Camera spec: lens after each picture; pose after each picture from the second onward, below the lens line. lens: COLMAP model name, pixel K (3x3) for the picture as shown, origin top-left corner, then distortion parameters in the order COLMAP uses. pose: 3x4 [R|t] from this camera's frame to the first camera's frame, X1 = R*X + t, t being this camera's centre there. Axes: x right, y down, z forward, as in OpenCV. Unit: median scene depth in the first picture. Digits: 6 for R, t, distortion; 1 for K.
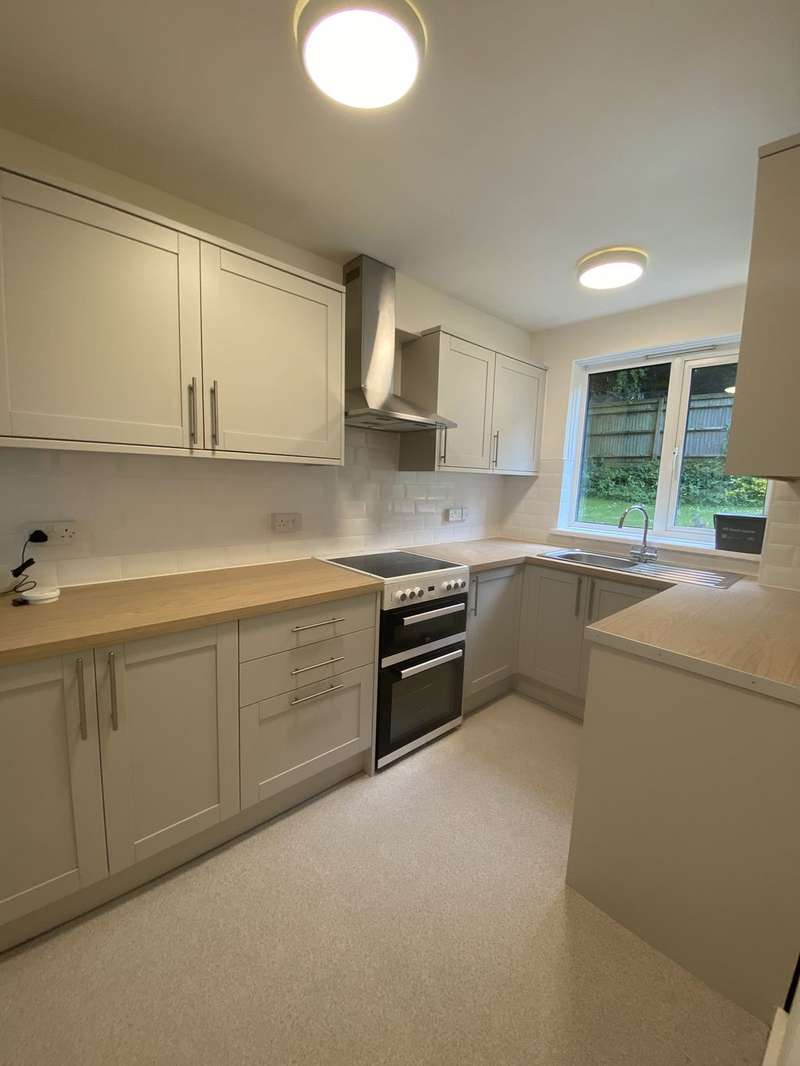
lens RADIAL K [[428.2, 0, 399.3], [0, 428.2, 532.6], [0, 0, 1]] dist [0.006115, -0.007668]
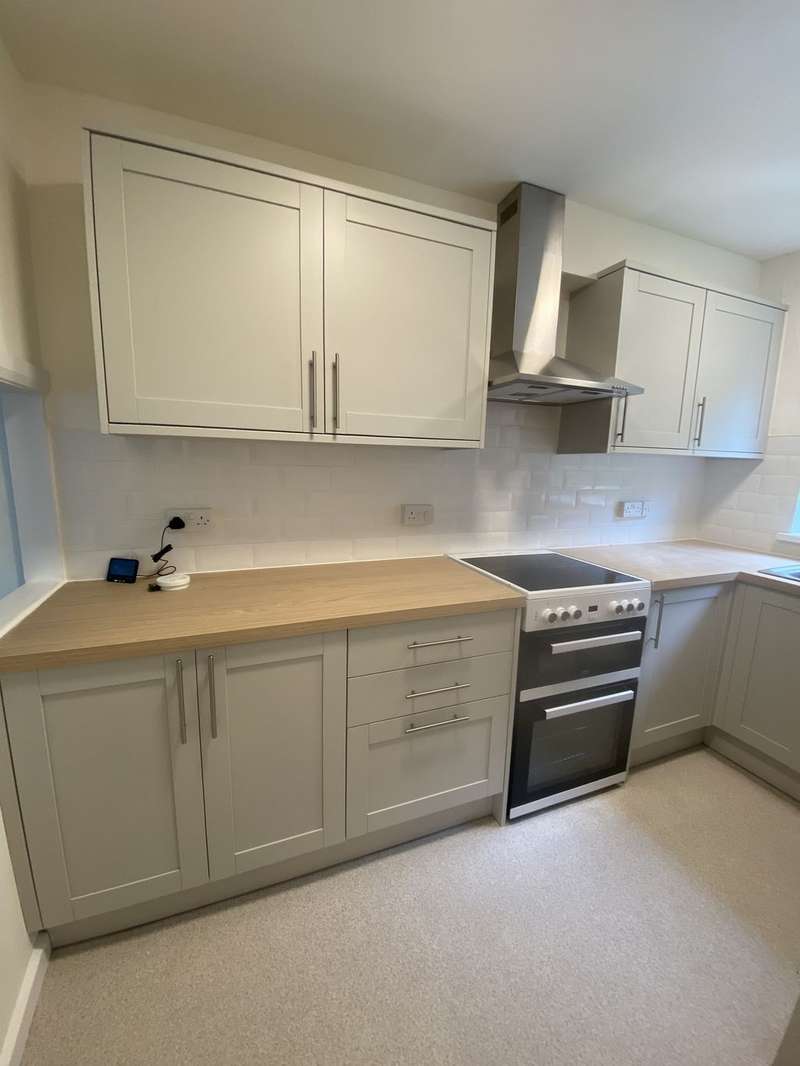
lens RADIAL K [[428.2, 0, 400.5], [0, 428.2, 532.1], [0, 0, 1]] dist [0.006115, -0.007668]
pose [[0.936473, 0.049018, -0.347299, 0.011513], [-0.037217, 0.998483, 0.040573, -0.022651], [0.348761, -0.025070, 0.936876, 0.162278]]
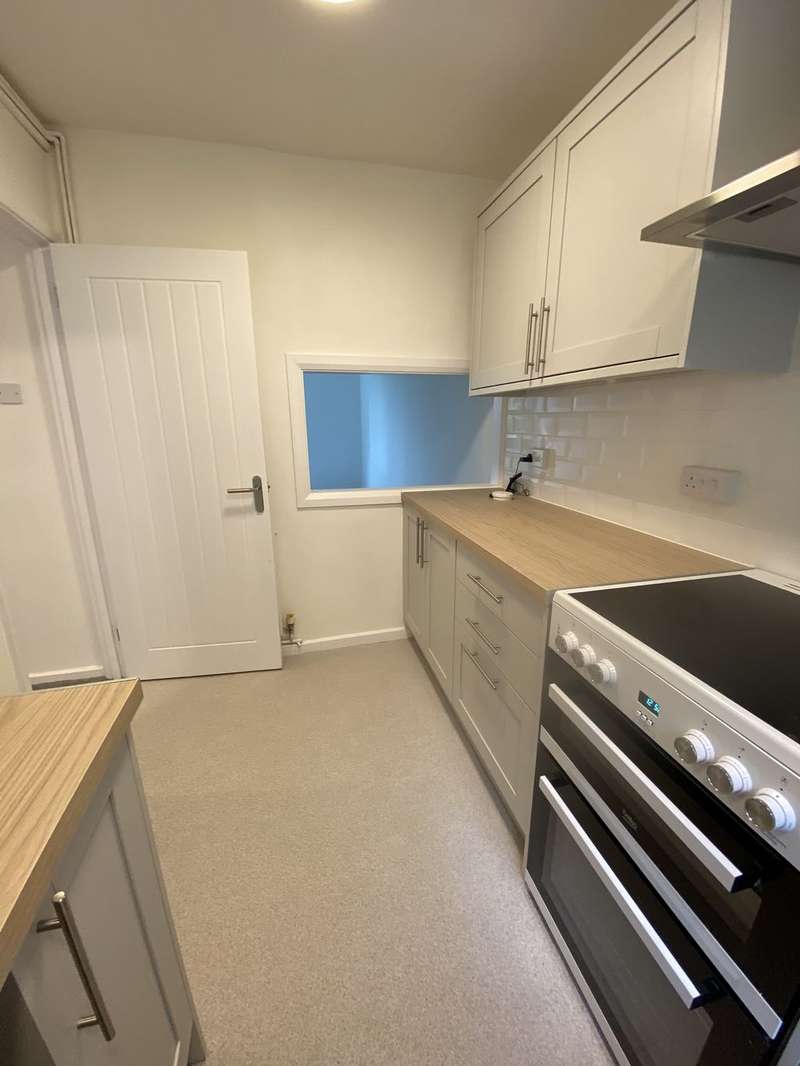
lens RADIAL K [[428.2, 0, 399.3], [0, 428.2, 536.7], [0, 0, 1]] dist [0.006115, -0.007668]
pose [[-0.478231, 0.198745, -0.855450, 0.445242], [-0.122756, 0.949368, 0.289190, -0.073024], [0.869613, 0.243312, -0.429620, 0.935773]]
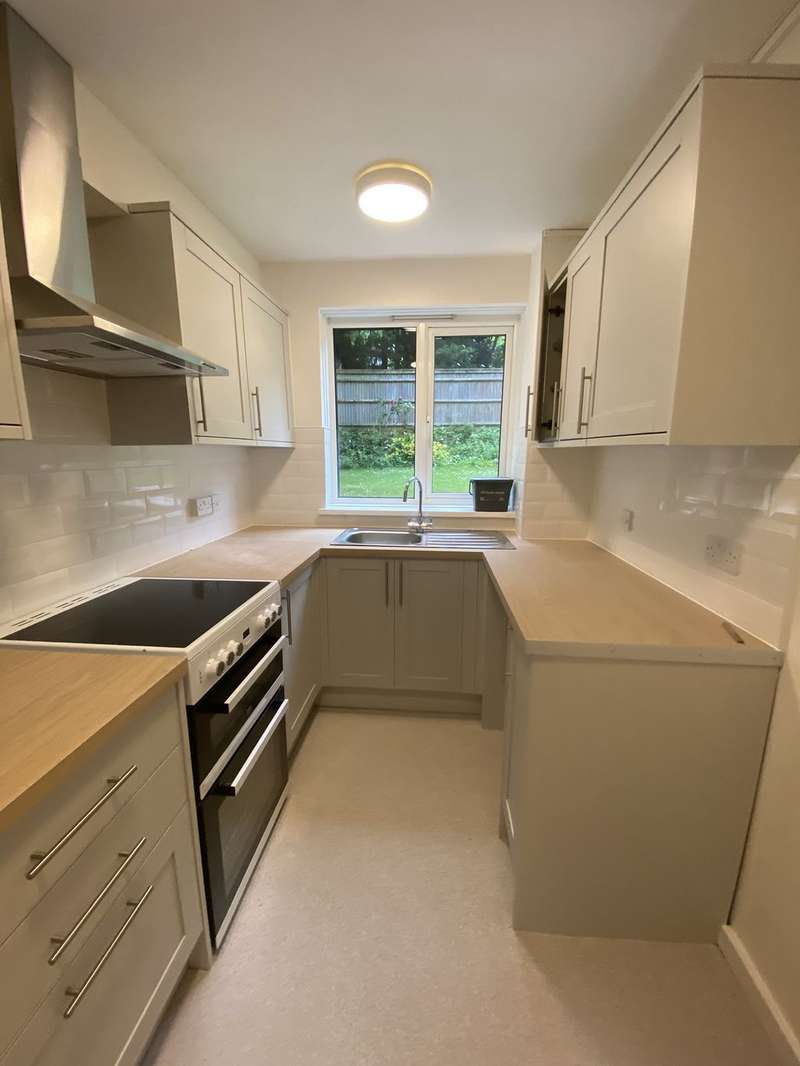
lens RADIAL K [[428.2, 0, 398.2], [0, 428.2, 531.9], [0, 0, 1]] dist [0.006115, -0.007668]
pose [[0.734765, -0.158523, 0.659538, -0.154741], [0.111271, 0.987306, 0.113342, -0.063394], [-0.669133, -0.009892, 0.743077, 0.373704]]
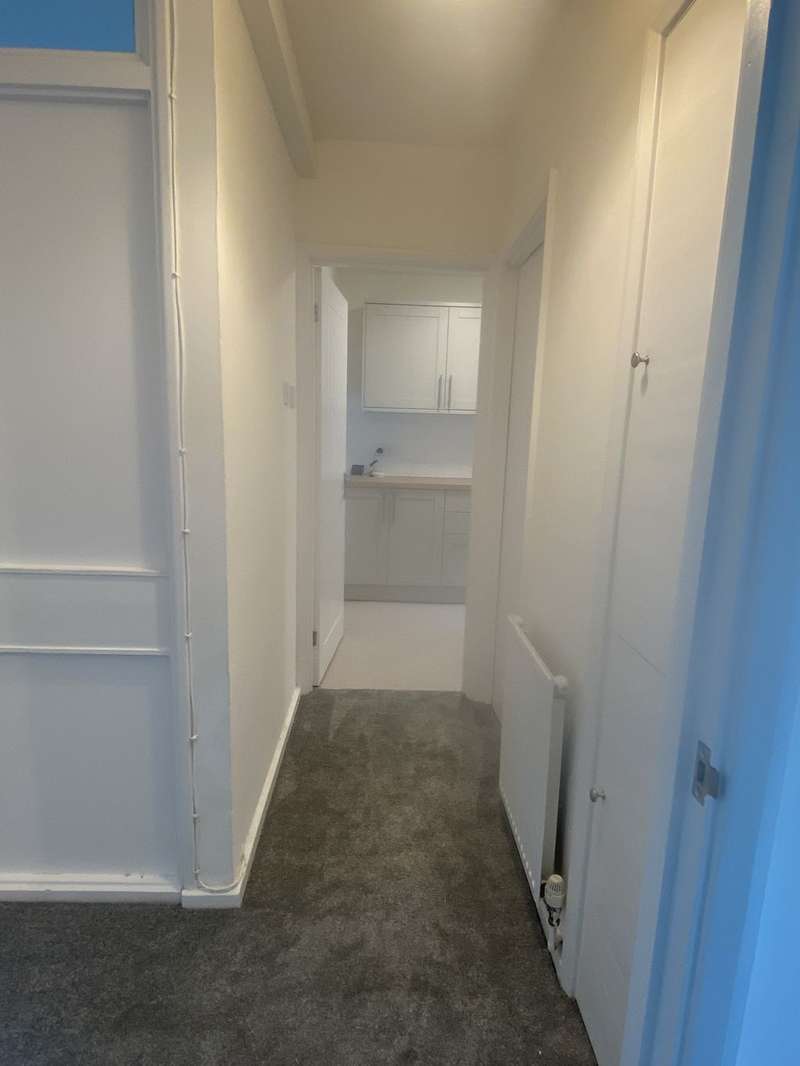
lens RADIAL K [[637.5, 0, 395.7], [0, 637.5, 540.1], [0, 0, 1]] dist [0.009955, 0.000752]
pose [[0.748057, 0.101578, -0.655814, 1.080593], [-0.079963, 0.994813, 0.062874, 0.189727], [0.658799, 0.005407, 0.752300, -1.081764]]
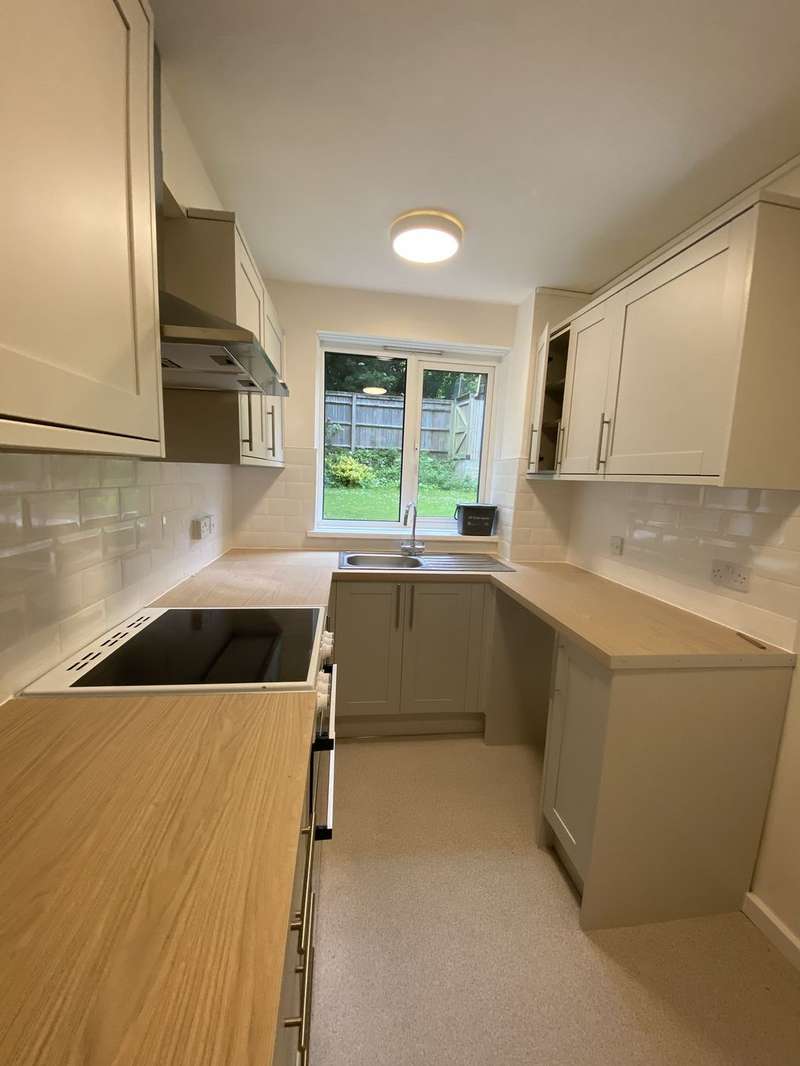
lens RADIAL K [[428.2, 0, 398.8], [0, 428.2, 533.2], [0, 0, 1]] dist [0.006115, -0.007668]
pose [[0.574910, -0.121138, 0.809199, -0.331244], [0.083653, 0.992499, 0.089146, -0.096826], [-0.813929, 0.016441, 0.580732, 0.549099]]
